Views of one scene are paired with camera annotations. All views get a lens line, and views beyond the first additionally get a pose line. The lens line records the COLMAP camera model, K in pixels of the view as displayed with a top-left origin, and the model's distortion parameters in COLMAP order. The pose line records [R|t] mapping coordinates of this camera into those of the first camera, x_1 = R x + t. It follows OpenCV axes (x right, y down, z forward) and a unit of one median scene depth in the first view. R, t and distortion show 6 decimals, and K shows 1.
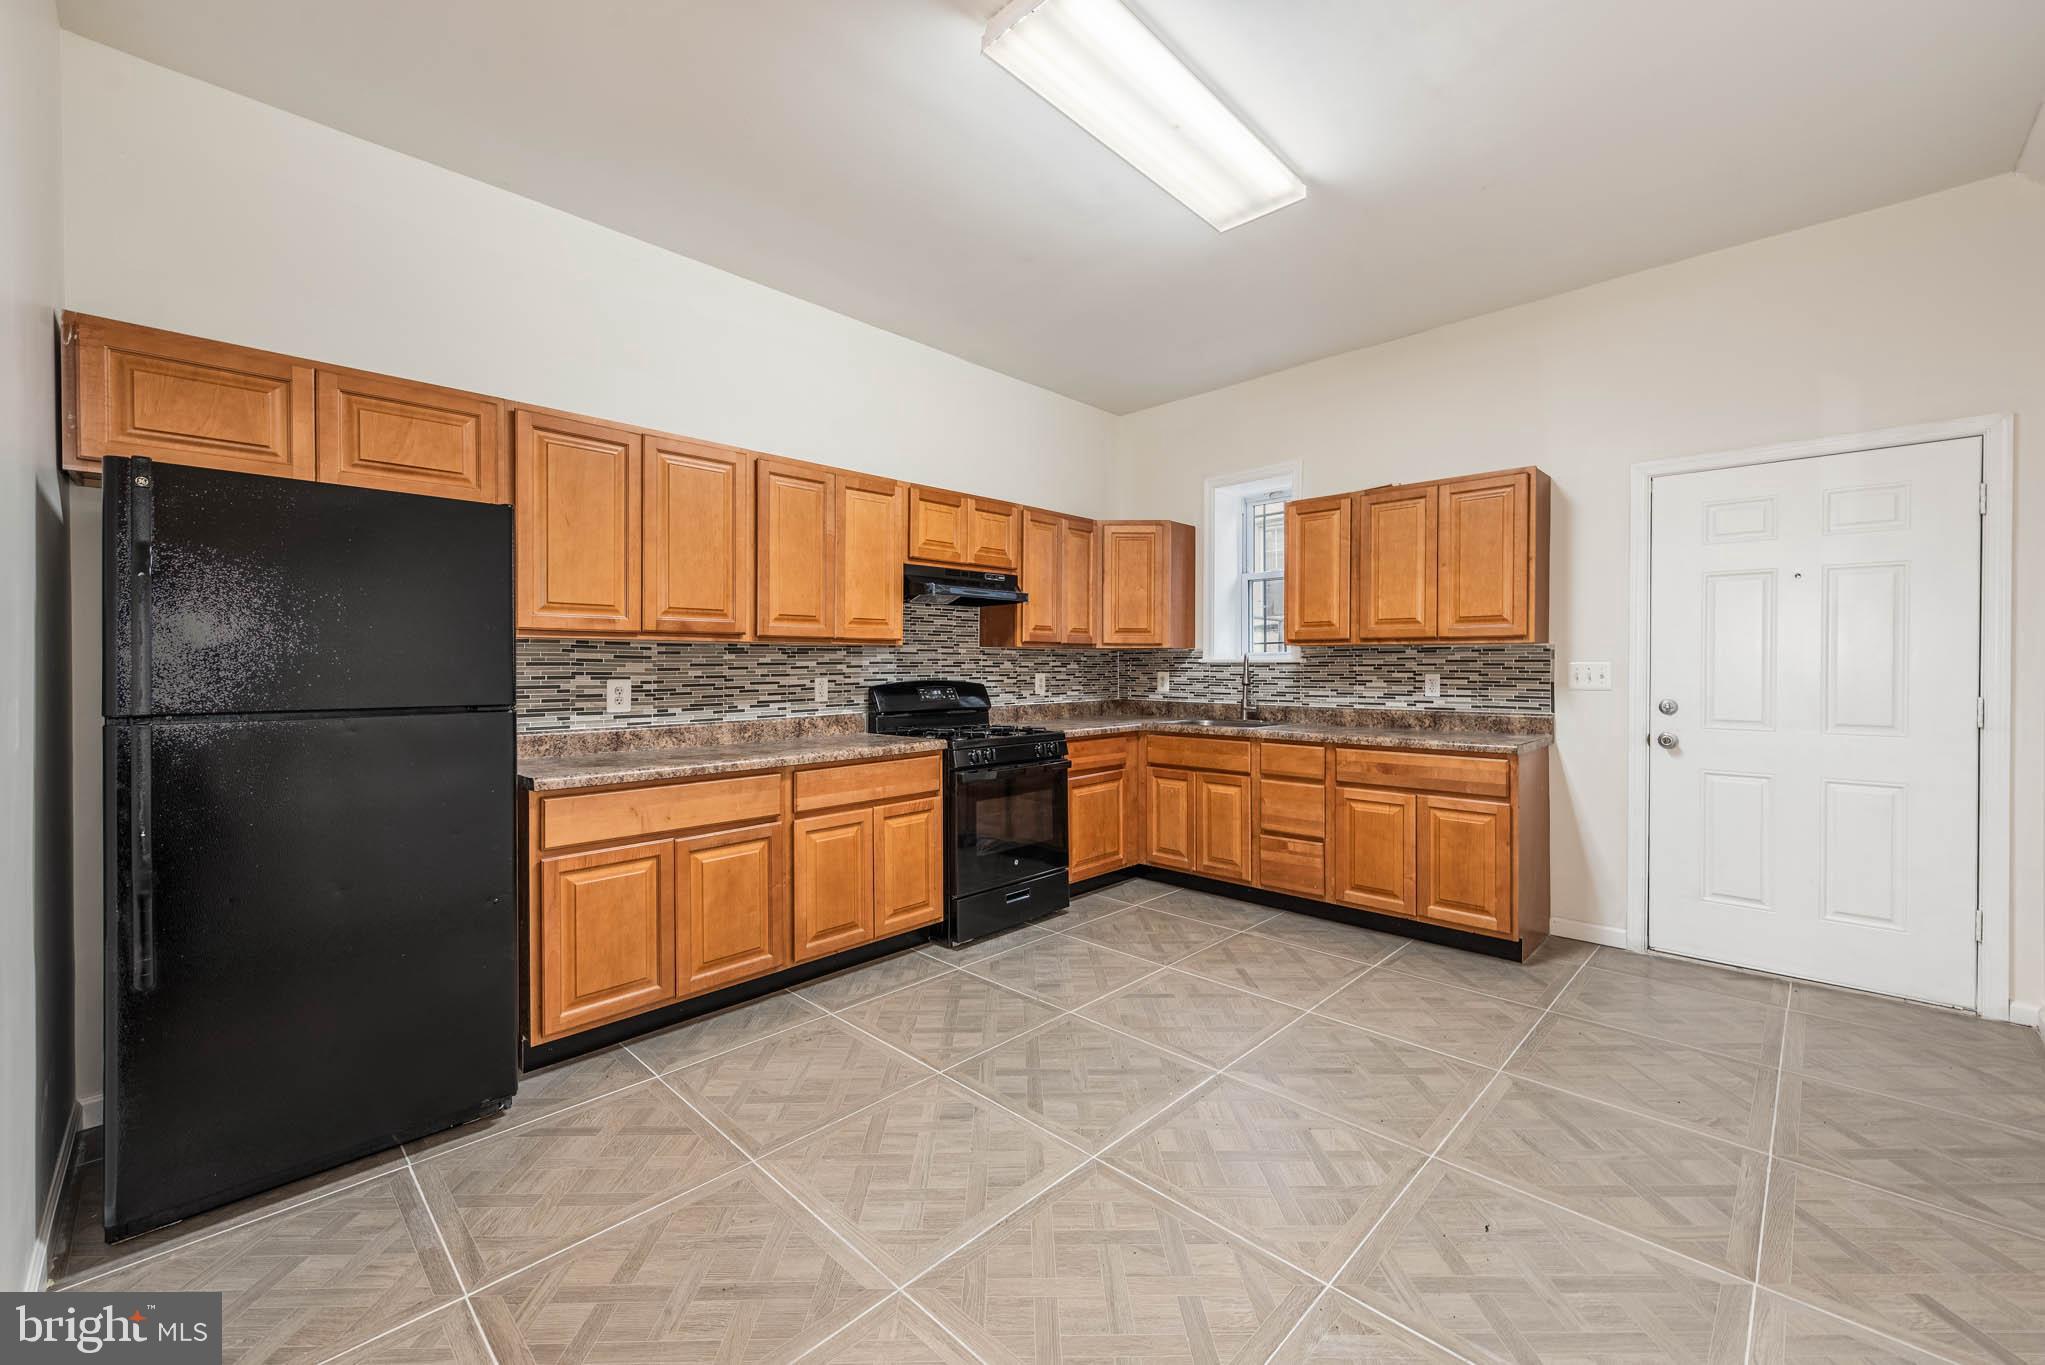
lens RADIAL K [[811.3, 0, 1022.5], [0, 811.3, 682.5], [0, 0, 1]] dist [0.000861, -0.000014]
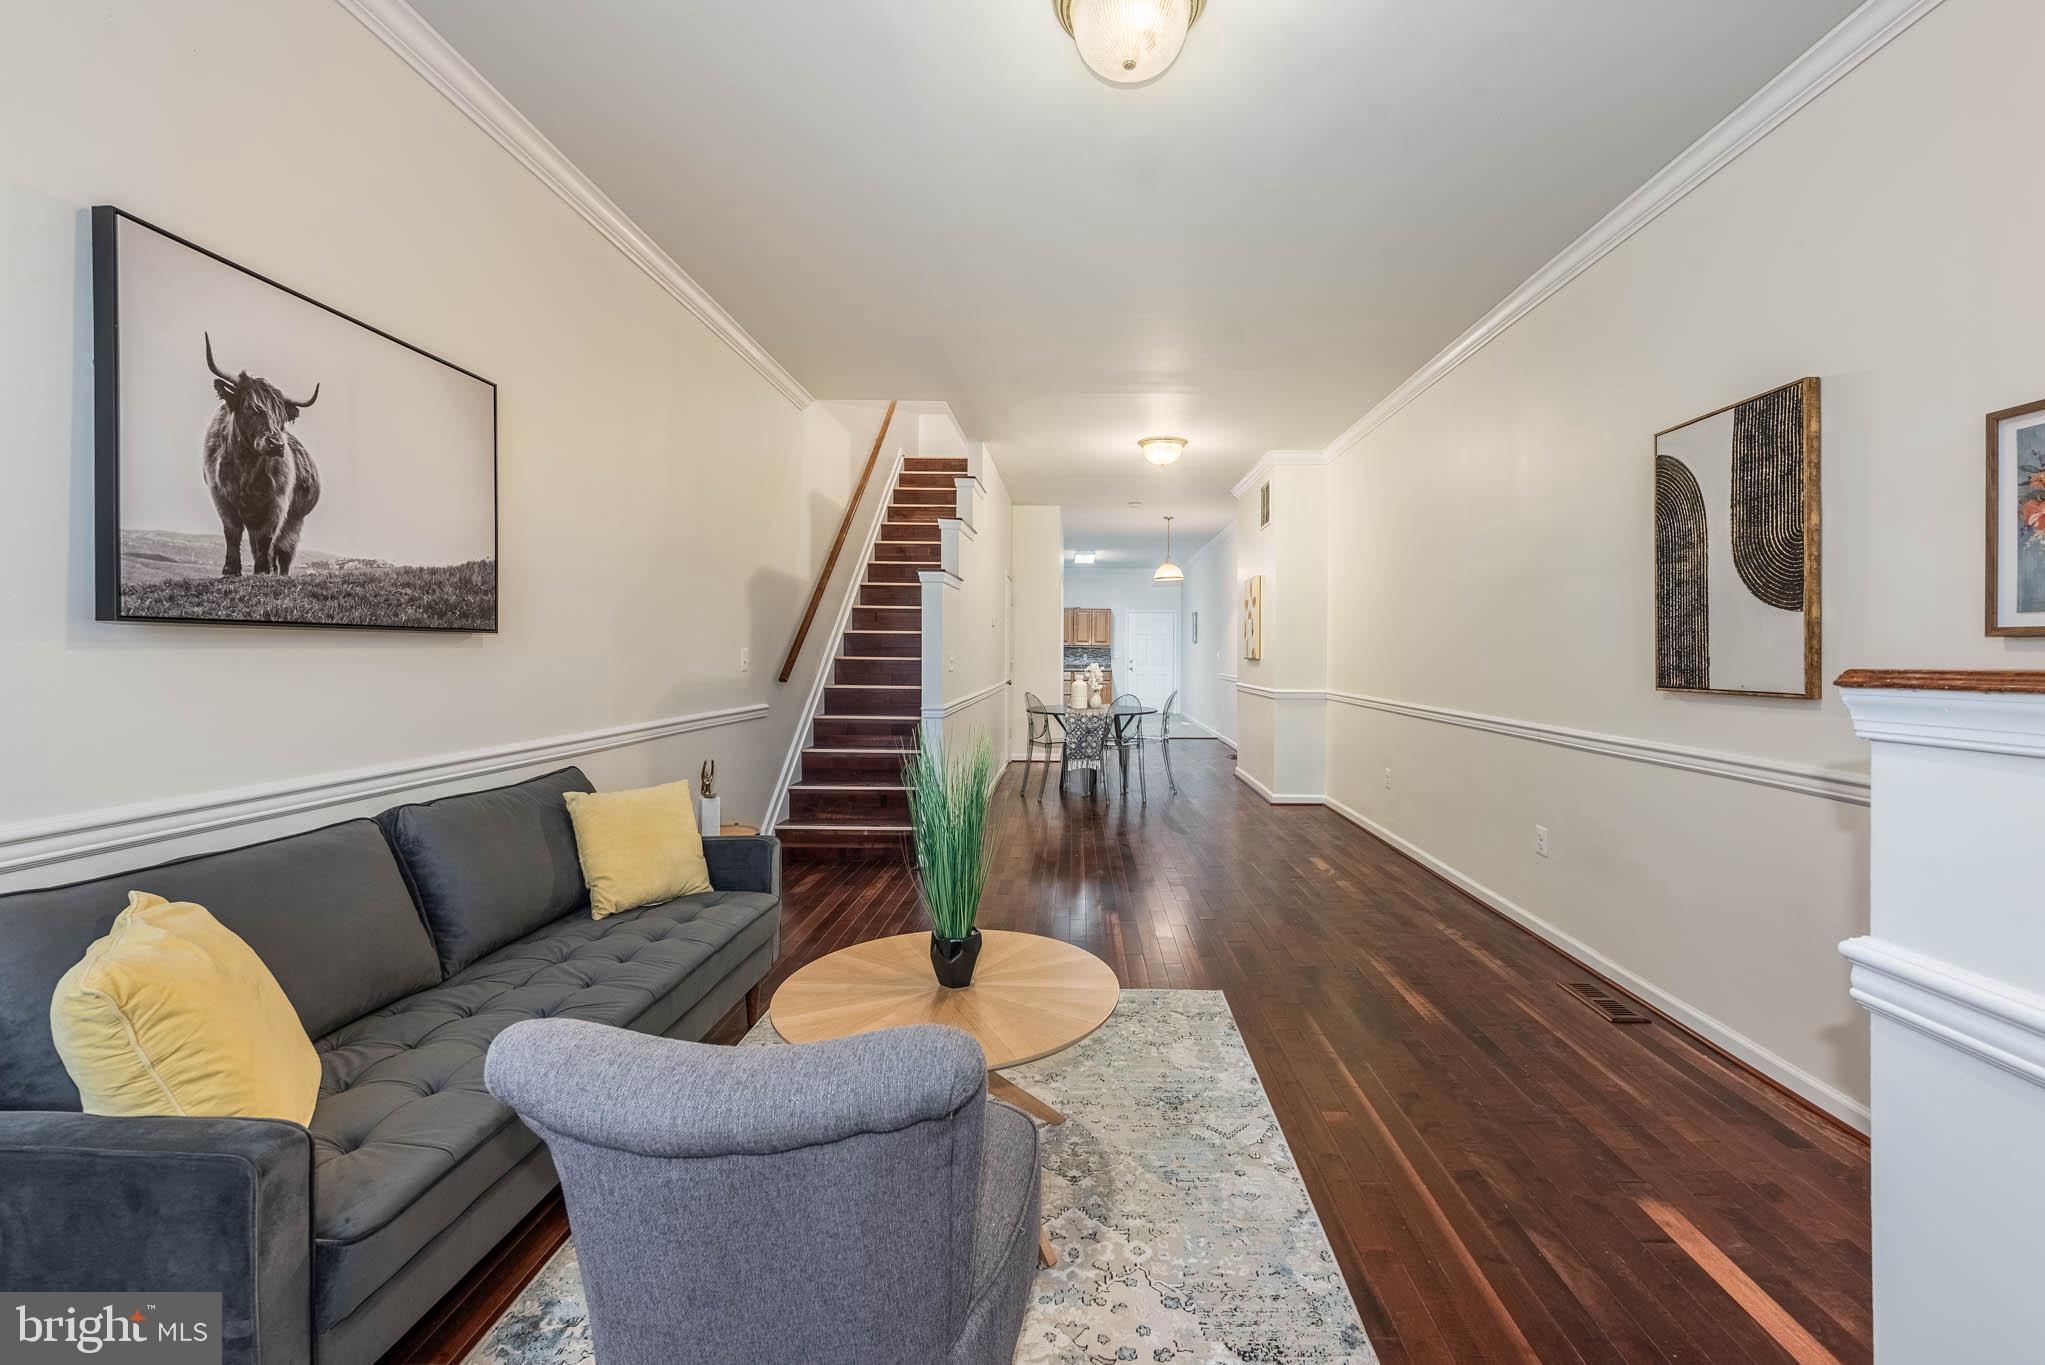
lens RADIAL K [[843.7, 0, 1065.1], [0, 843.7, 648.5], [0, 0, 1]] dist [0.006364, 0.000137]
pose [[0.725032, 0.005660, 0.688692, -2.513285], [0.001958, 0.999945, -0.010279, -0.000191], [-0.688712, 0.008801, 0.724981, -2.006178]]
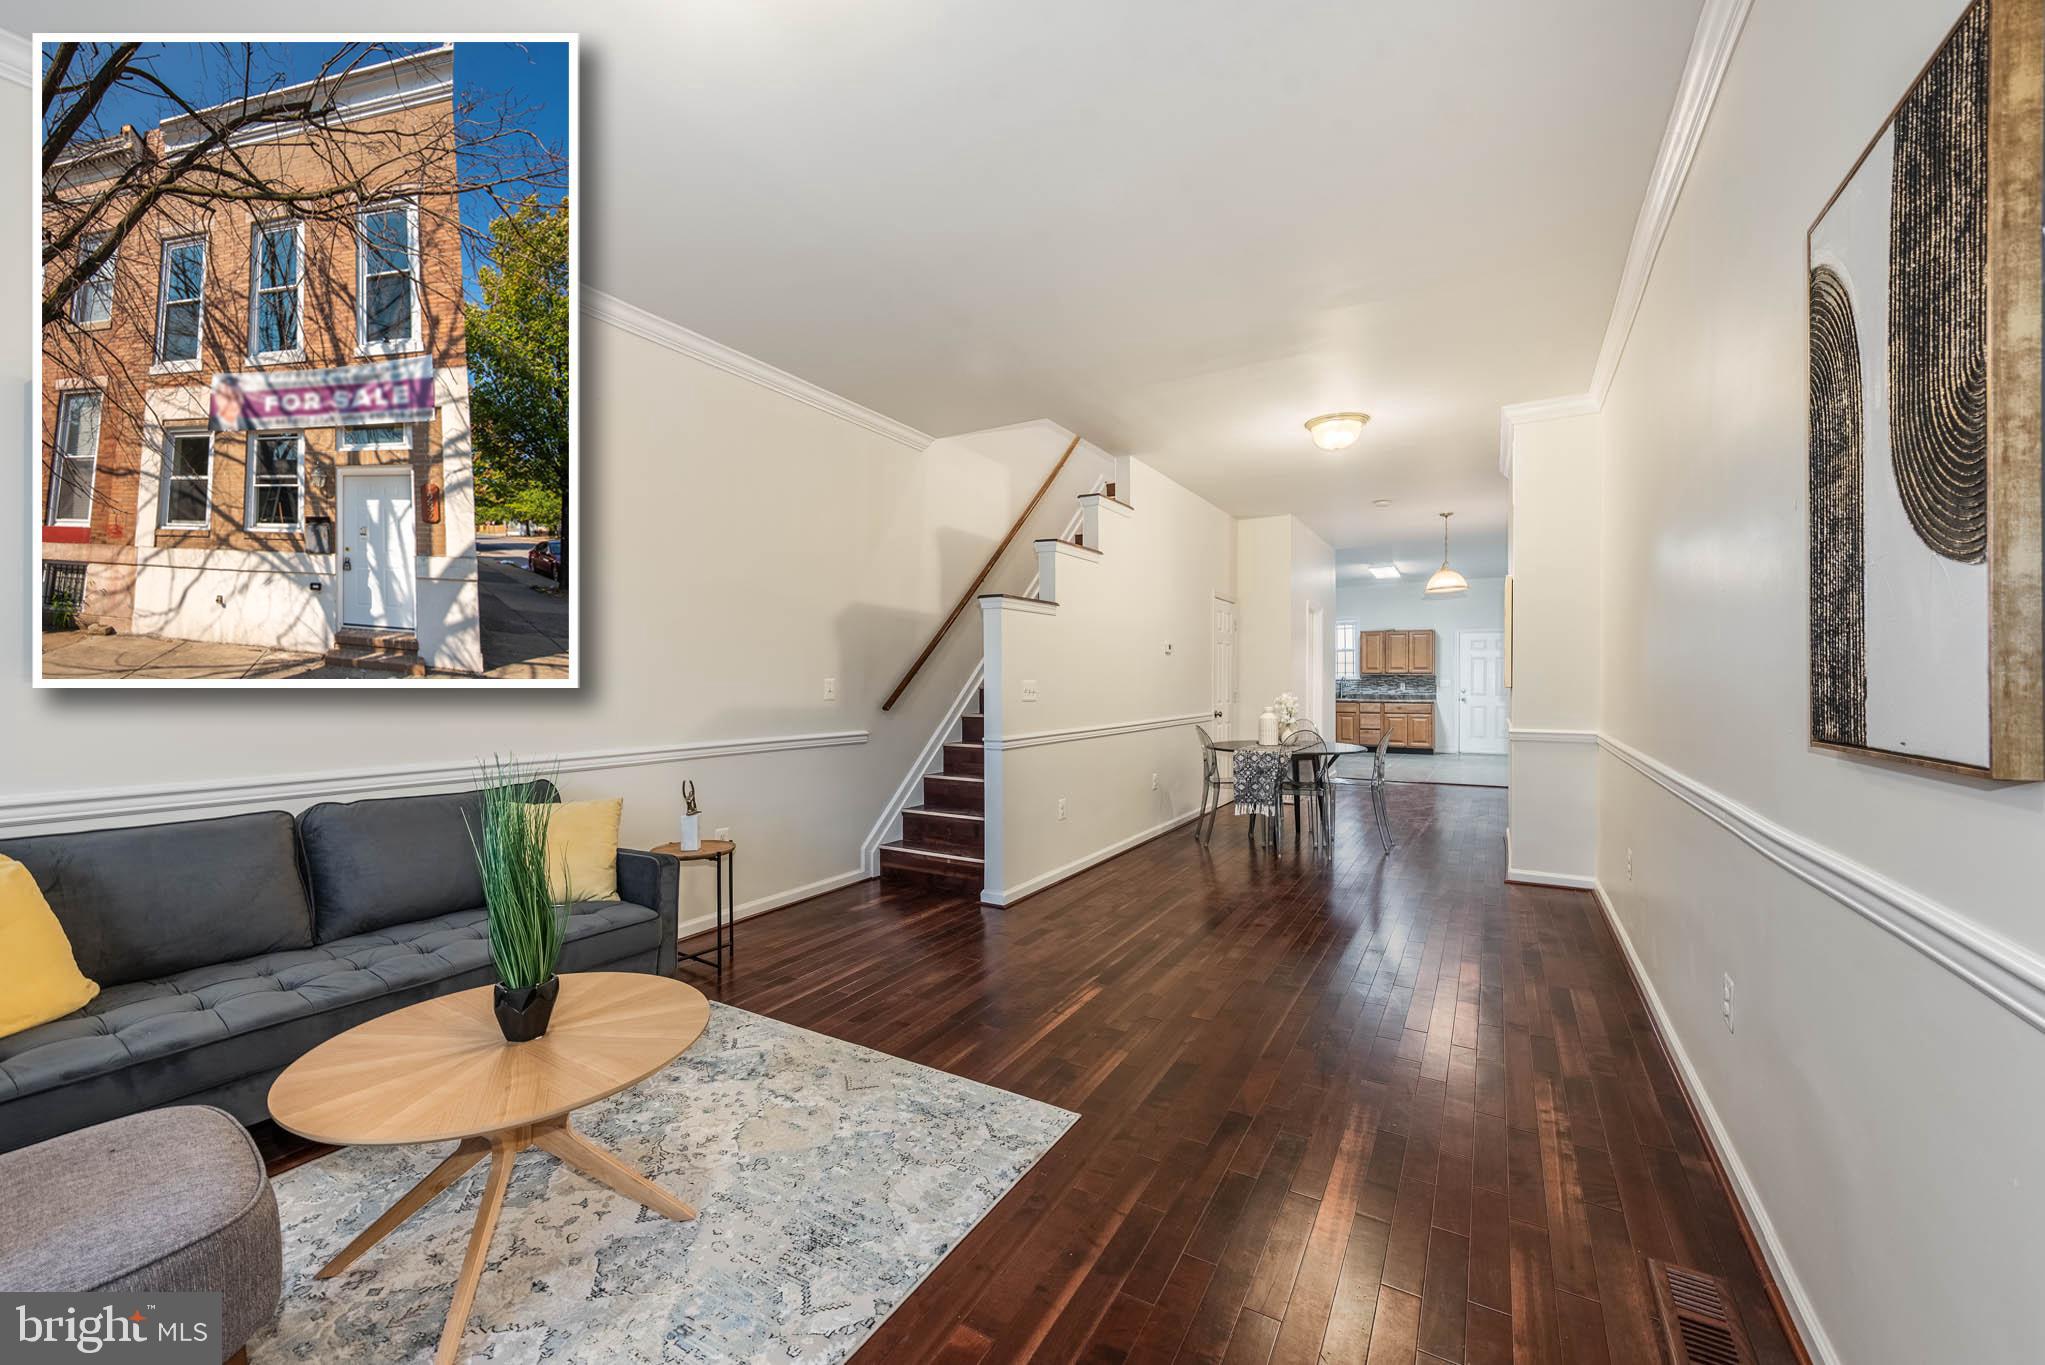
lens RADIAL K [[815.3, 0, 993.8], [0, 815.3, 686.1], [0, 0, 1]] dist [0.002794, 0.000004]
pose [[0.976242, -0.005133, 0.216622, -2.026743], [0.005977, 0.999977, -0.003242, 0.002671], [-0.216600, 0.004459, 0.976250, -2.101127]]
